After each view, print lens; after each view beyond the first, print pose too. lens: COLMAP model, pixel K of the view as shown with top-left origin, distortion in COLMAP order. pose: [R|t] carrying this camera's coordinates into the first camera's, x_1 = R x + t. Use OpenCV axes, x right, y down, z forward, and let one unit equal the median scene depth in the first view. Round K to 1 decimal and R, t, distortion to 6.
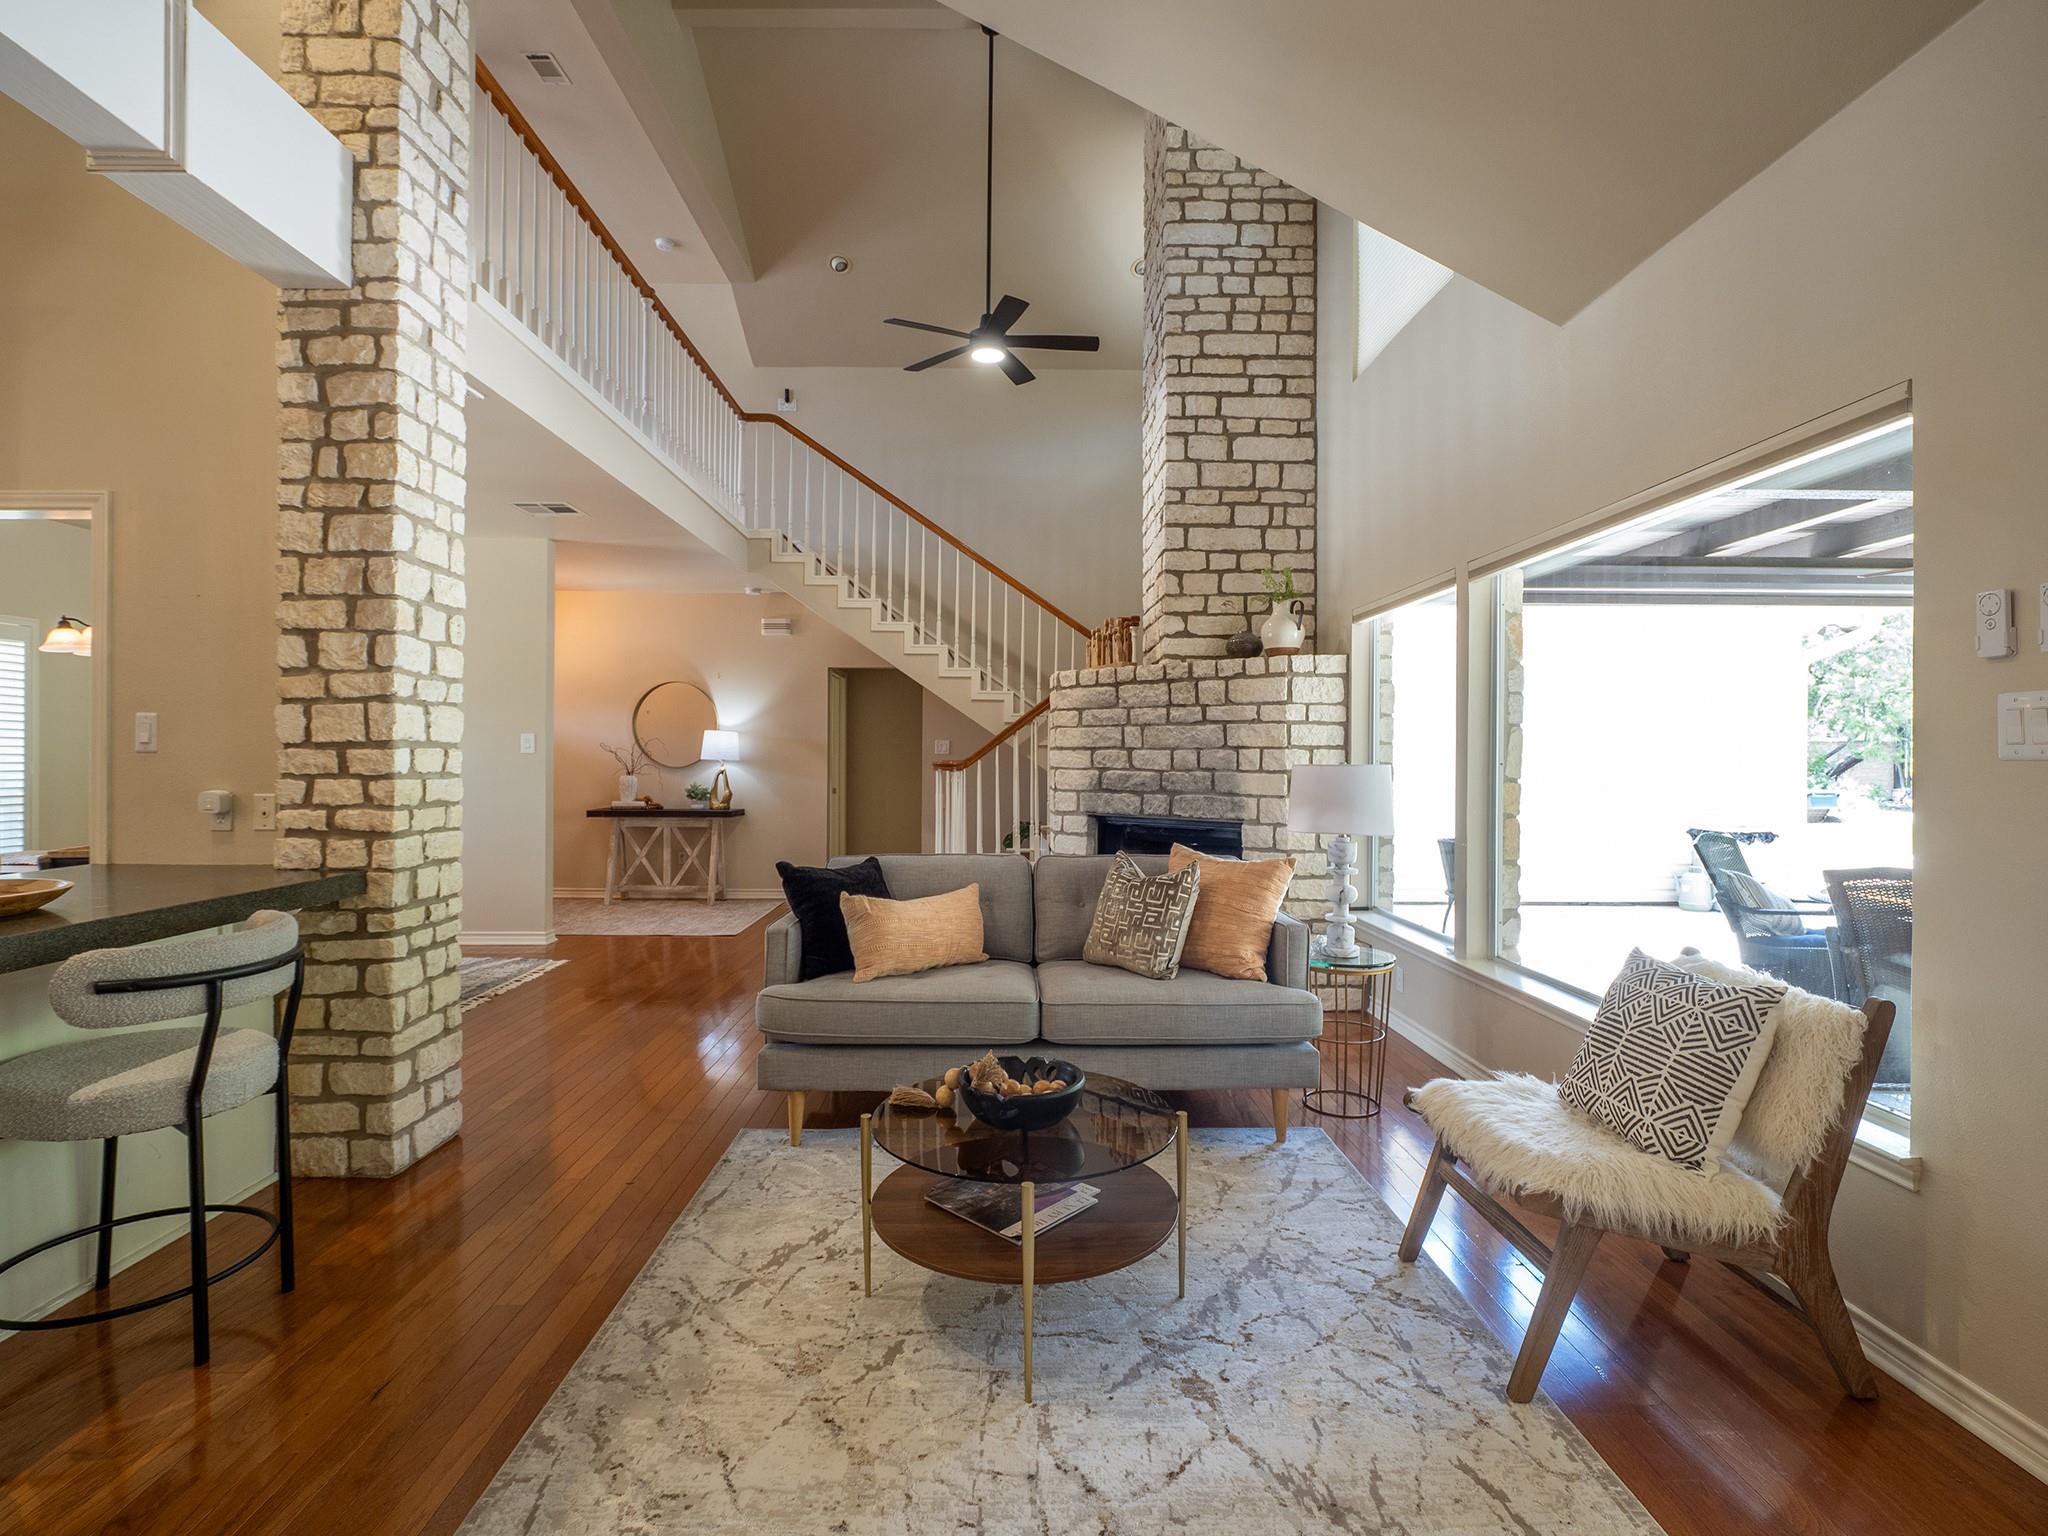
lens RADIAL K [[976.5, 0, 1018.4], [0, 976.5, 757.5], [0, 0, 1]] dist [-0.007881, -0.001729]
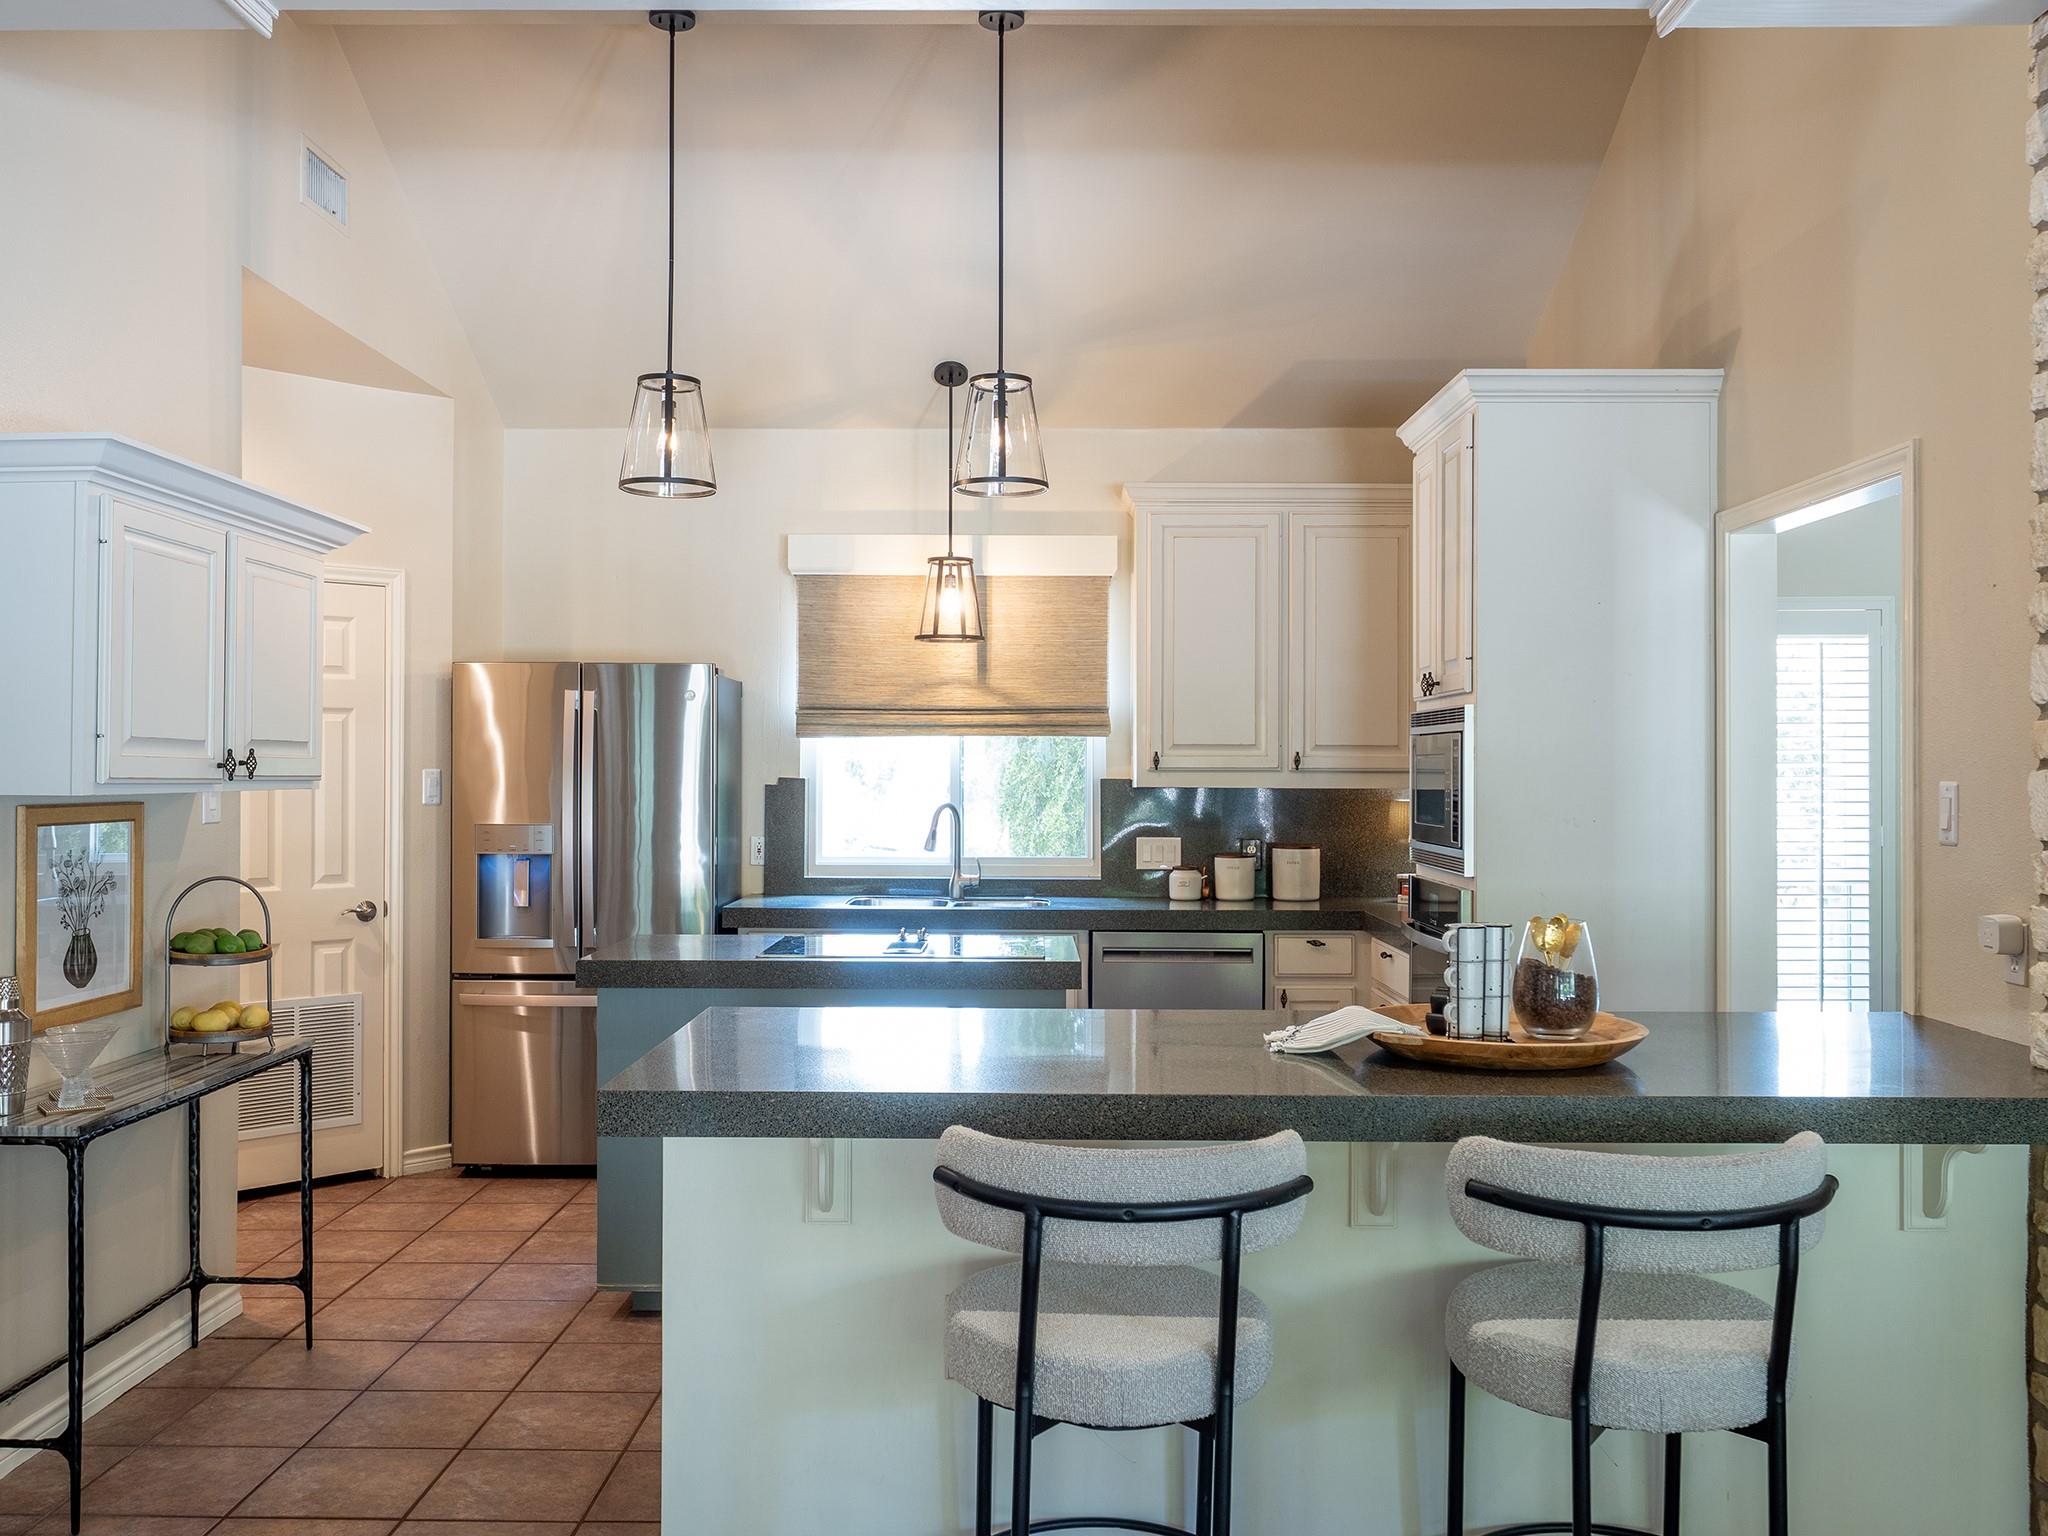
lens RADIAL K [[1744.6, 0, 1023.7], [0, 1744.6, 756.9], [0, 0, 1]] dist [-0.006097, 0.003474]
pose [[-0.028411, -0.011433, -0.999531, 0.128066], [-0.003657, 0.999929, -0.011333, -0.024787], [0.999590, 0.003333, -0.028451, 0.230840]]
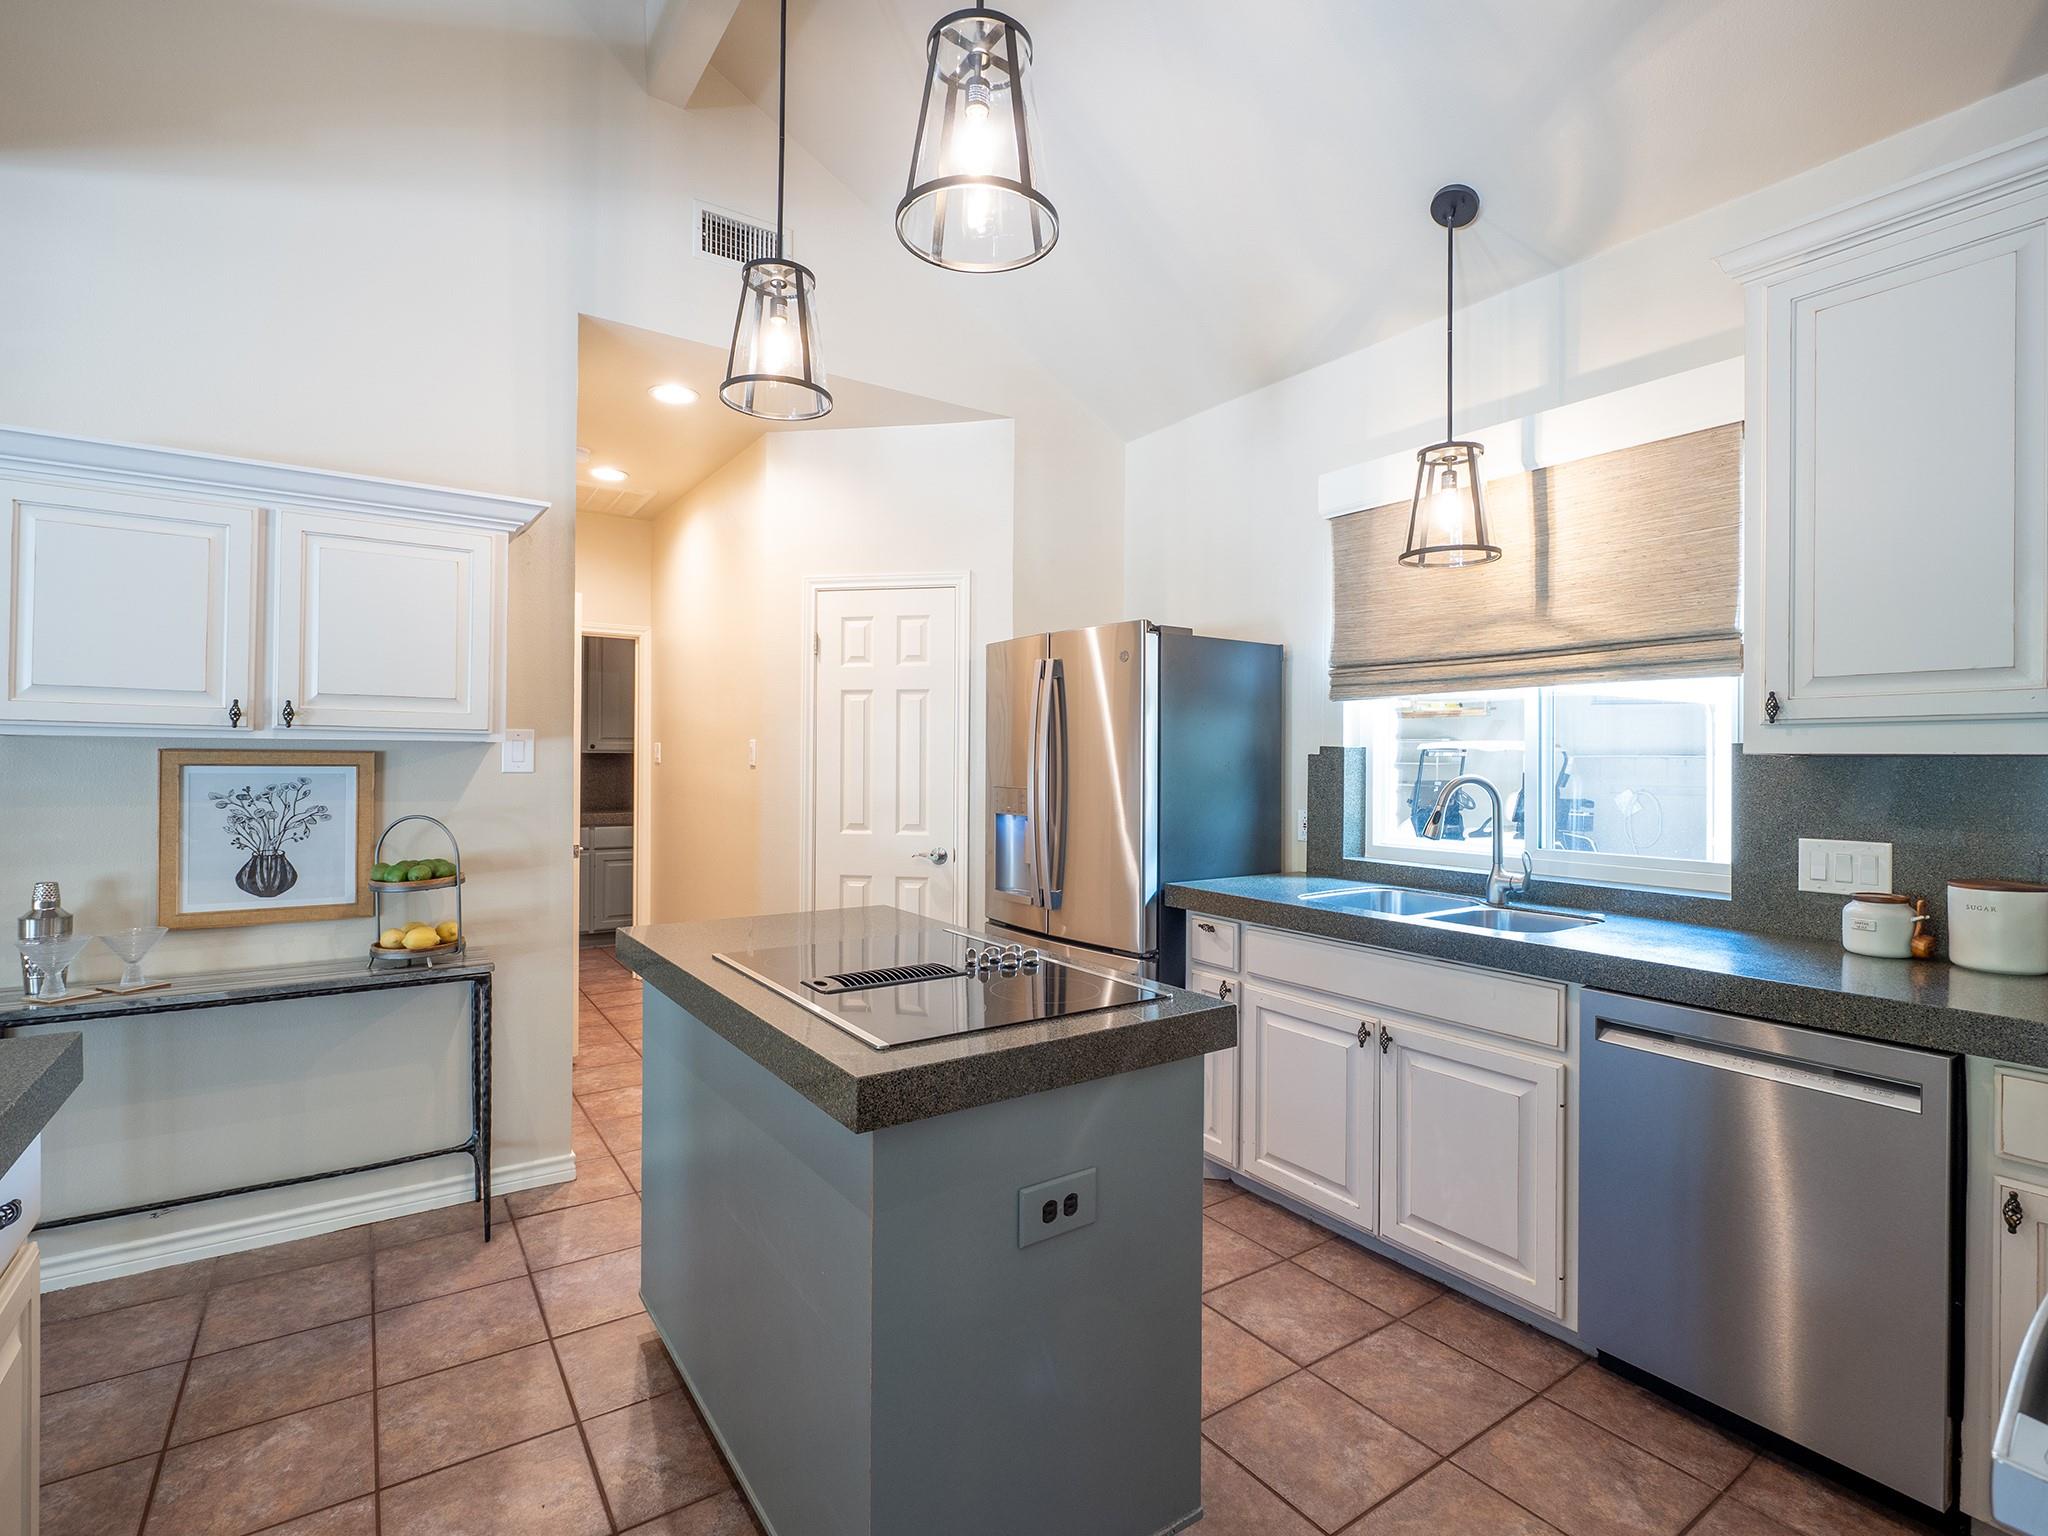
lens RADIAL K [[976.5, 0, 1017.7], [0, 976.5, 765.4], [0, 0, 1]] dist [-0.007881, -0.001729]
pose [[-0.836122, -0.007980, -0.548486, -0.558407], [-0.012017, 0.999921, 0.003771, -0.011957], [0.548412, 0.009744, -0.836151, 0.430521]]
